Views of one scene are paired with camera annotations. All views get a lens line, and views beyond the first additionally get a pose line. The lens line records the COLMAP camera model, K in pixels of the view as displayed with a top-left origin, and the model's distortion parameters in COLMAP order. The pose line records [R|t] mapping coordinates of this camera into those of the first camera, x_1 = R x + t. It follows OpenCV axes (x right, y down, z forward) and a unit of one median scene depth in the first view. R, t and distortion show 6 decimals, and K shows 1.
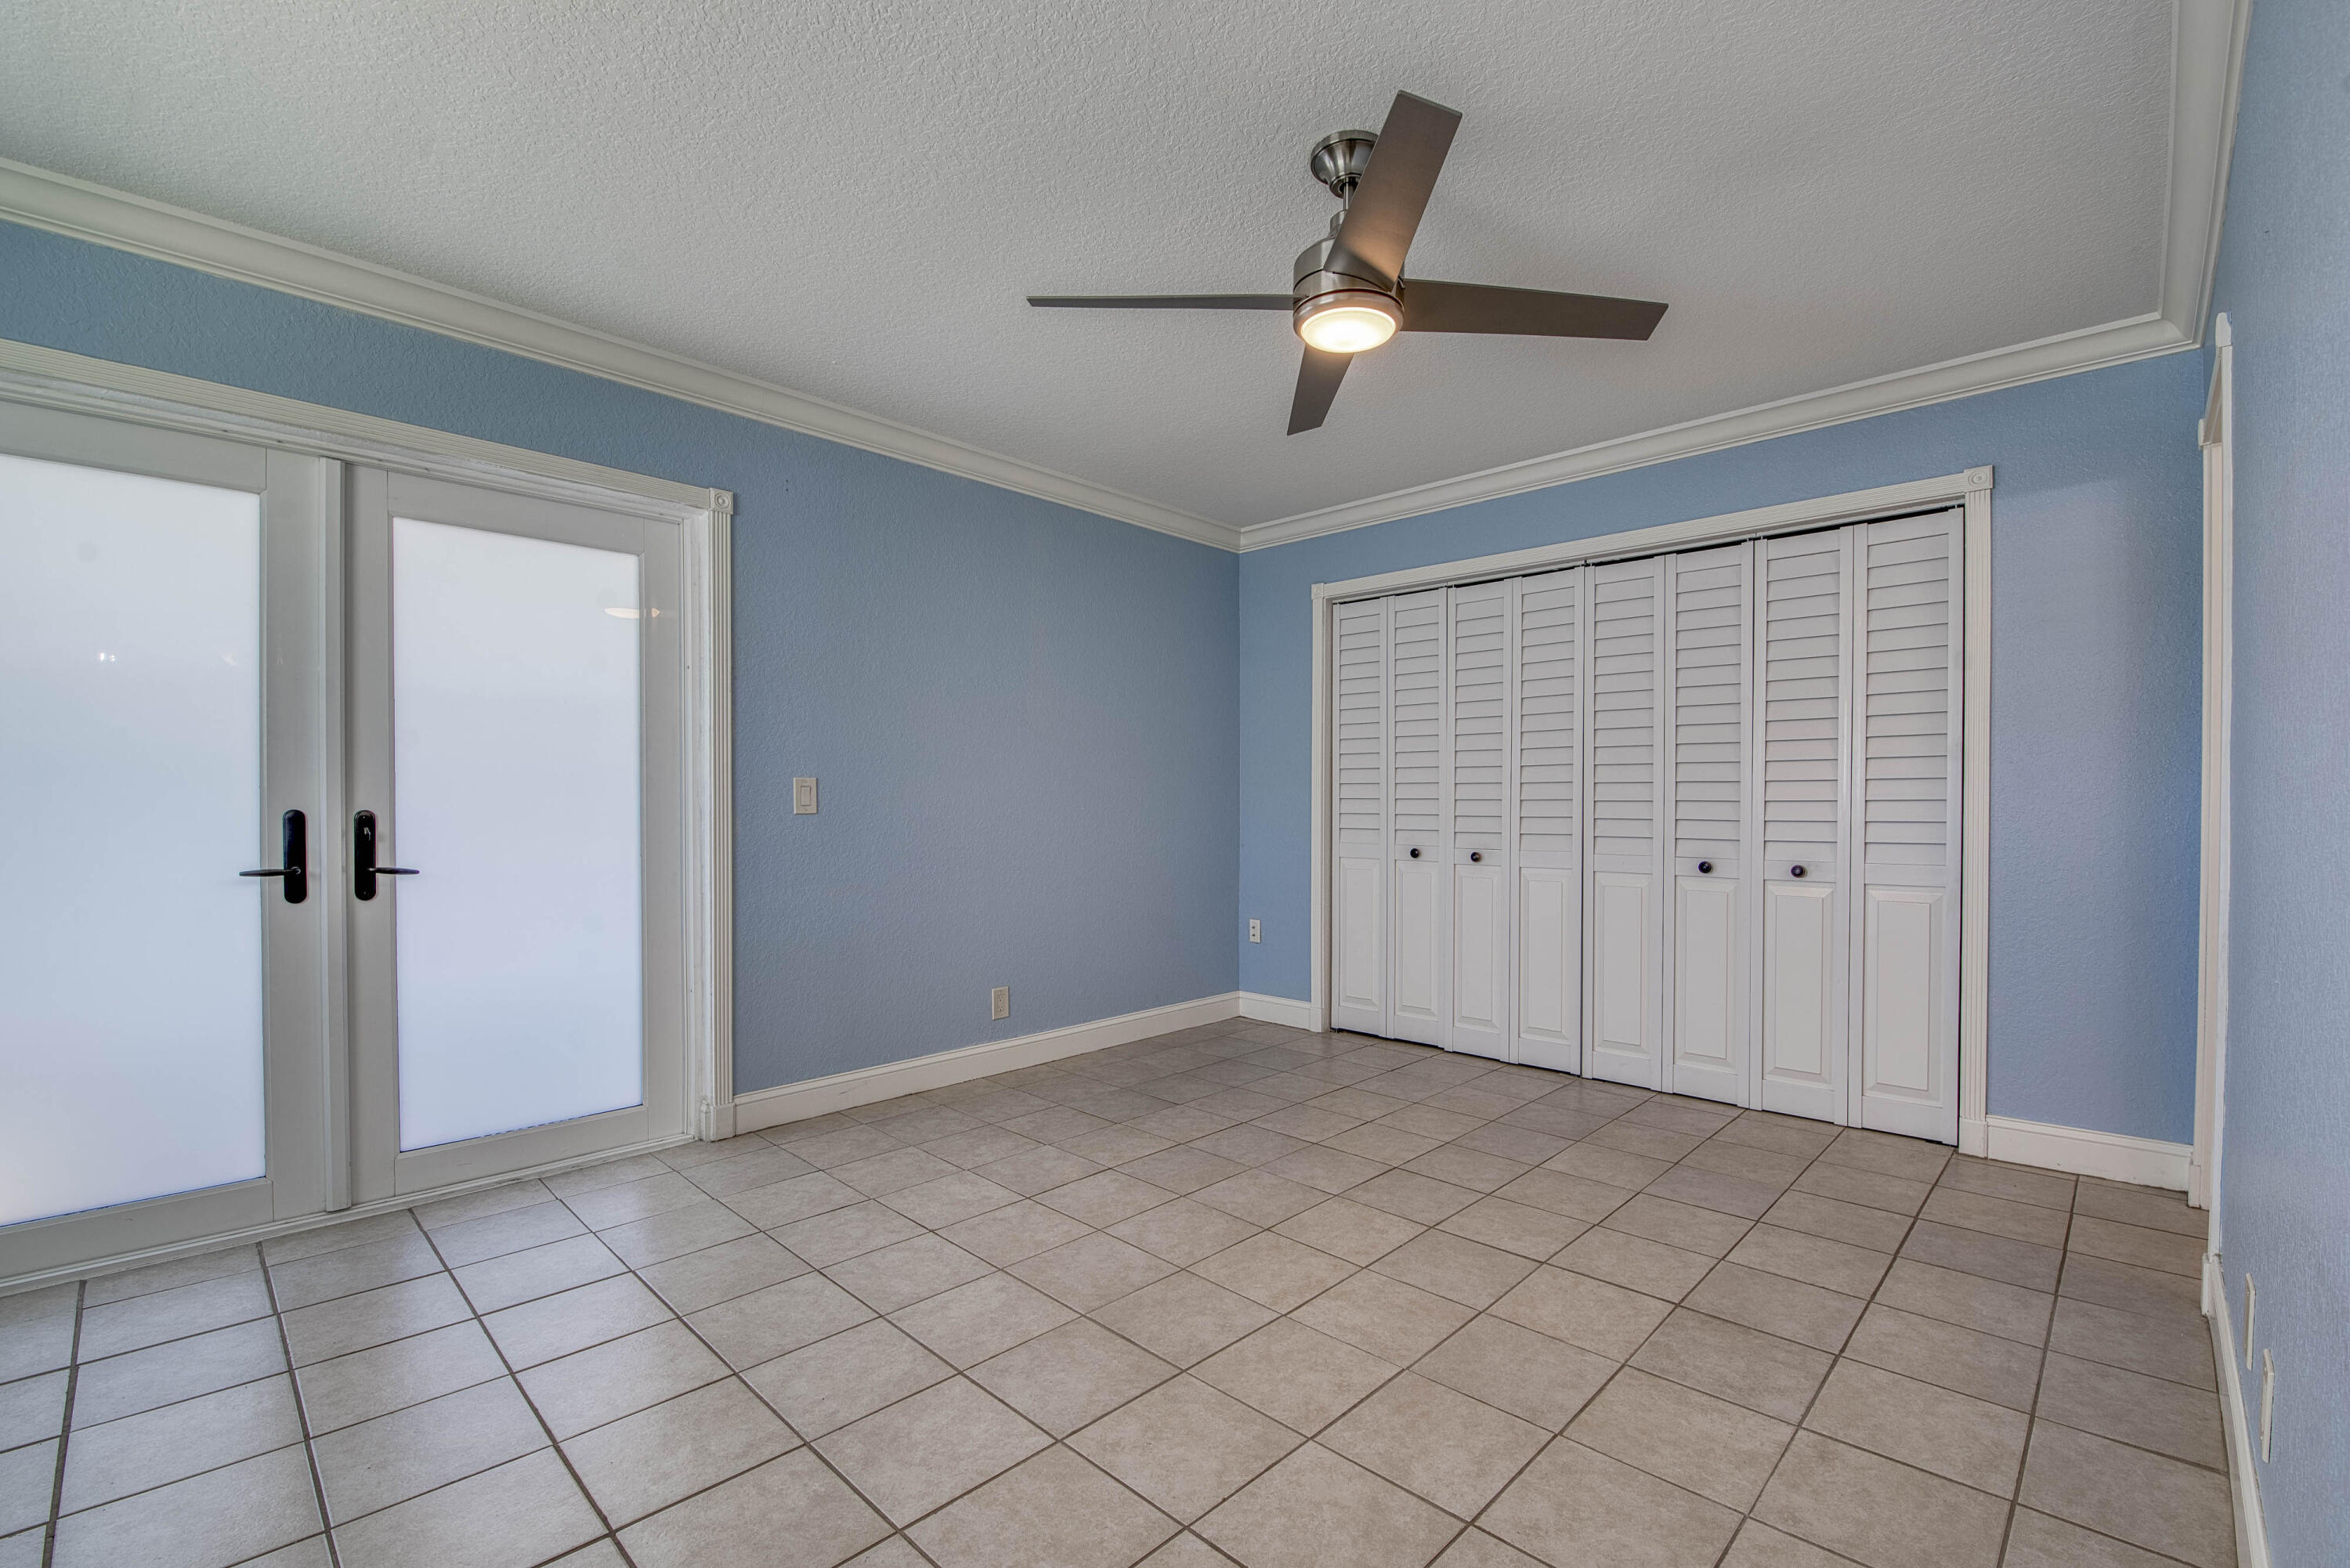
lens RADIAL K [[1010.7, 0, 1200.2], [0, 1010.7, 814.7], [0, 0, 1]] dist [-0.004355, -0.008803]
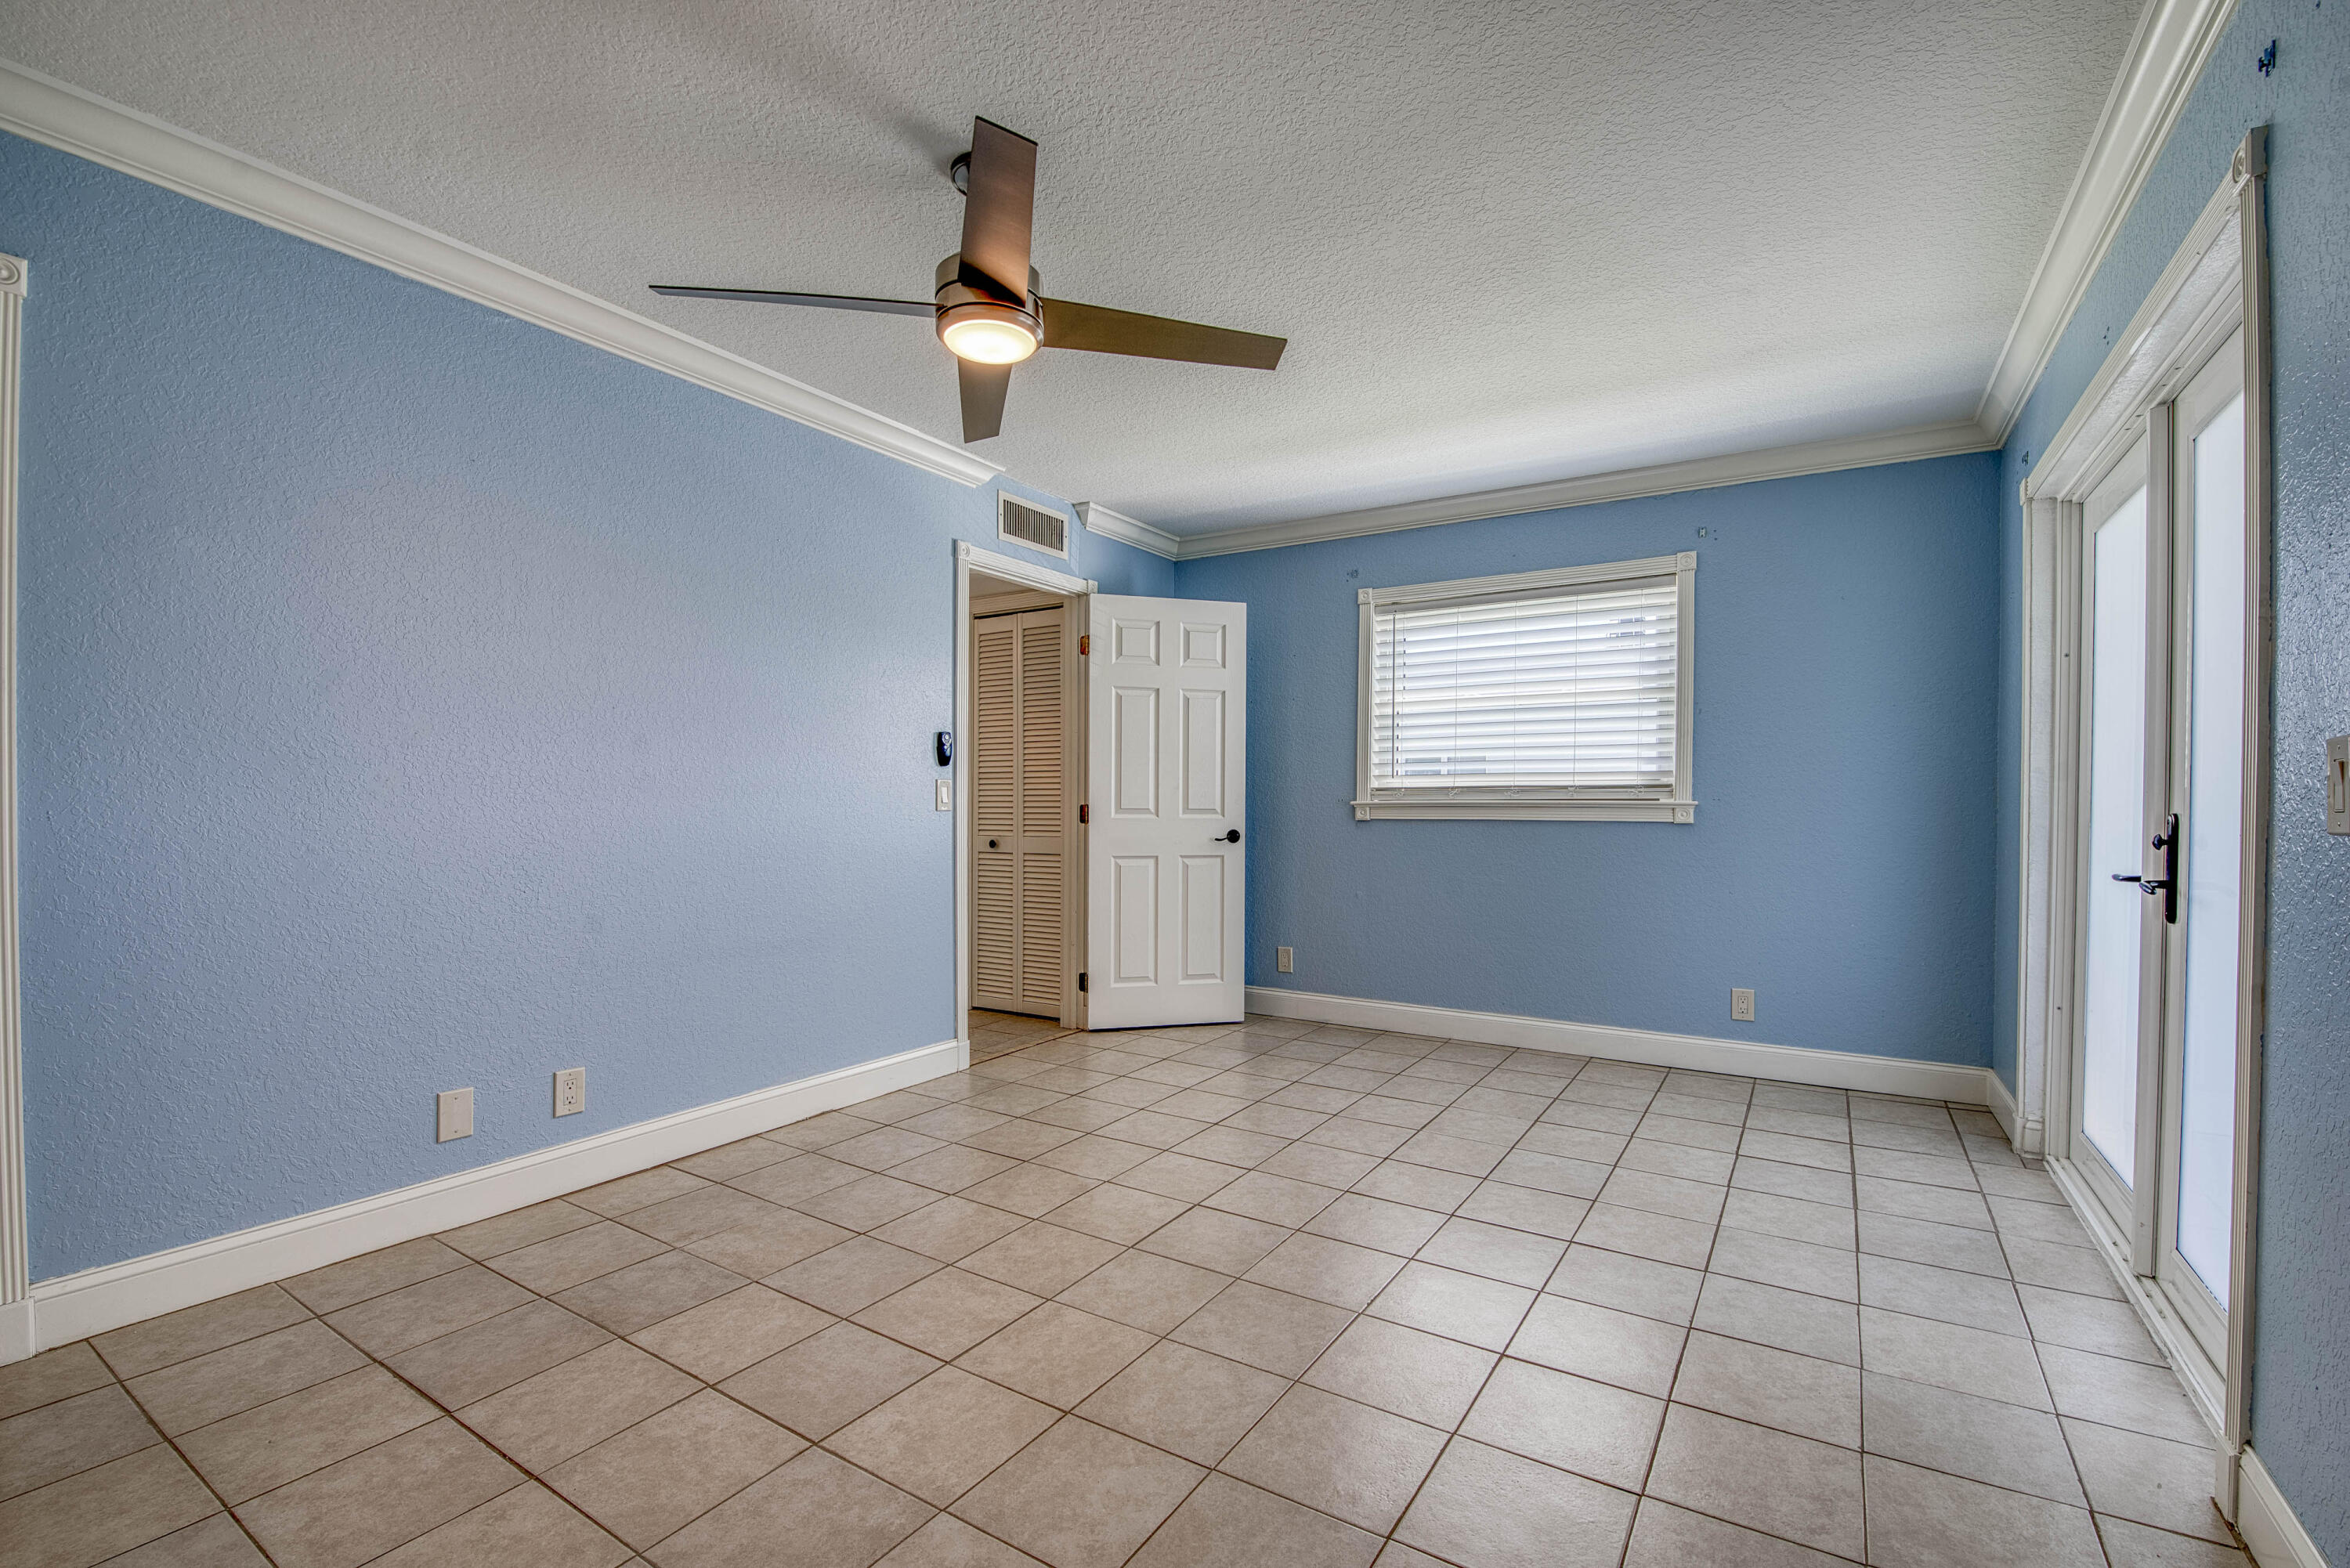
lens RADIAL K [[1010.7, 0, 1200.2], [0, 1010.7, 814.7], [0, 0, 1]] dist [-0.004355, -0.008803]
pose [[-0.978812, -0.002155, -0.204751, 0.137299], [-0.007932, 0.999593, 0.027400, -0.023695], [0.204608, 0.028443, -0.978431, 1.936026]]
